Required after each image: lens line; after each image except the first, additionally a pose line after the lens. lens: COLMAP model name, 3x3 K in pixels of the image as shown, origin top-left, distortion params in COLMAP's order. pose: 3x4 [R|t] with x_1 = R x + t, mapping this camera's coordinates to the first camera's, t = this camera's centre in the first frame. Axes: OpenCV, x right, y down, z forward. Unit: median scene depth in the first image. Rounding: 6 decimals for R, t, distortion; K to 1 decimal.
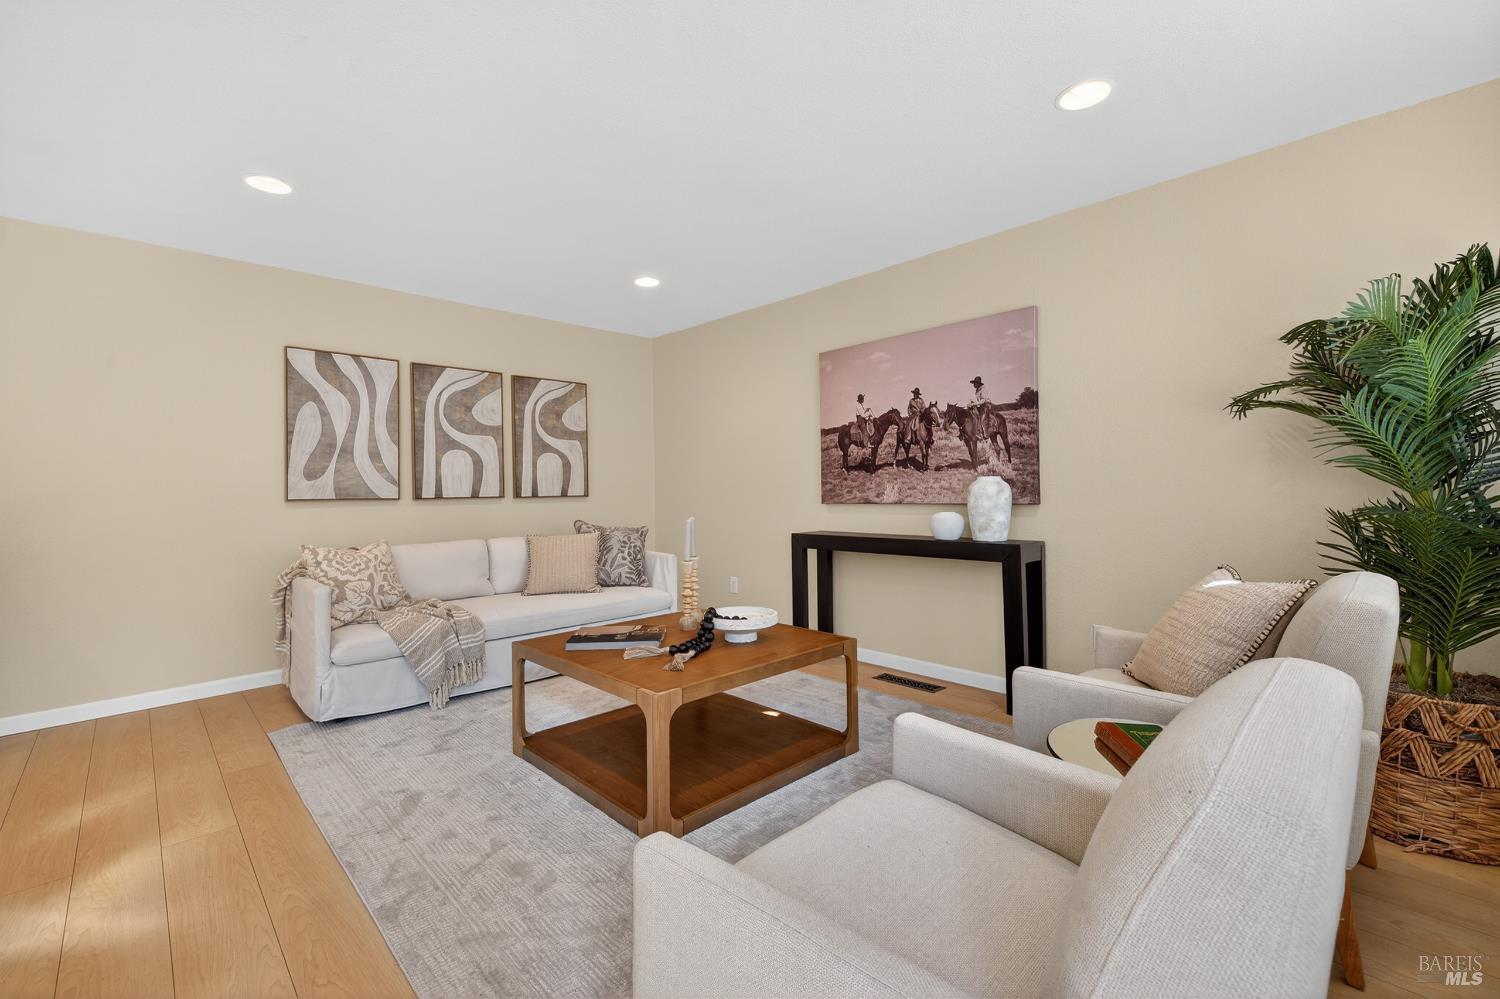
lens RADIAL K [[615.7, 0, 741.3], [0, 615.7, 496.4], [0, 0, 1]] dist [0.001520, -0.000274]
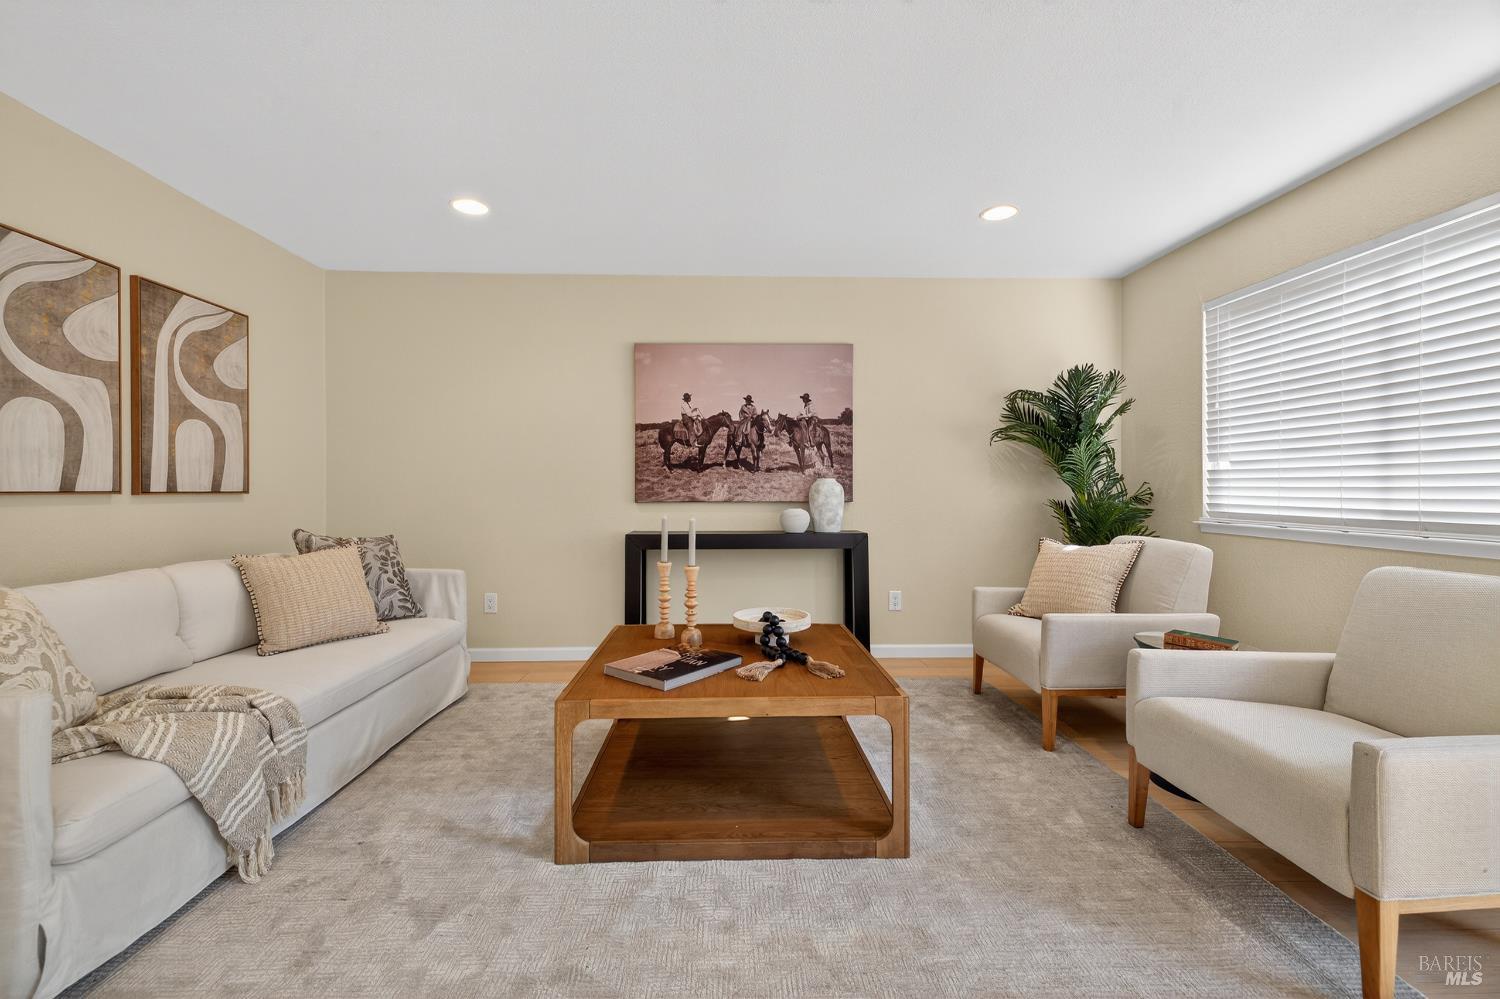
lens RADIAL K [[615.7, 0, 741.1], [0, 615.7, 494.3], [0, 0, 1]] dist [0.001520, -0.000274]
pose [[0.682407, 0.007723, 0.730931, -0.485241], [-0.003362, 0.999967, -0.007427, 0.006261], [-0.730964, 0.002611, 0.682411, 0.252831]]
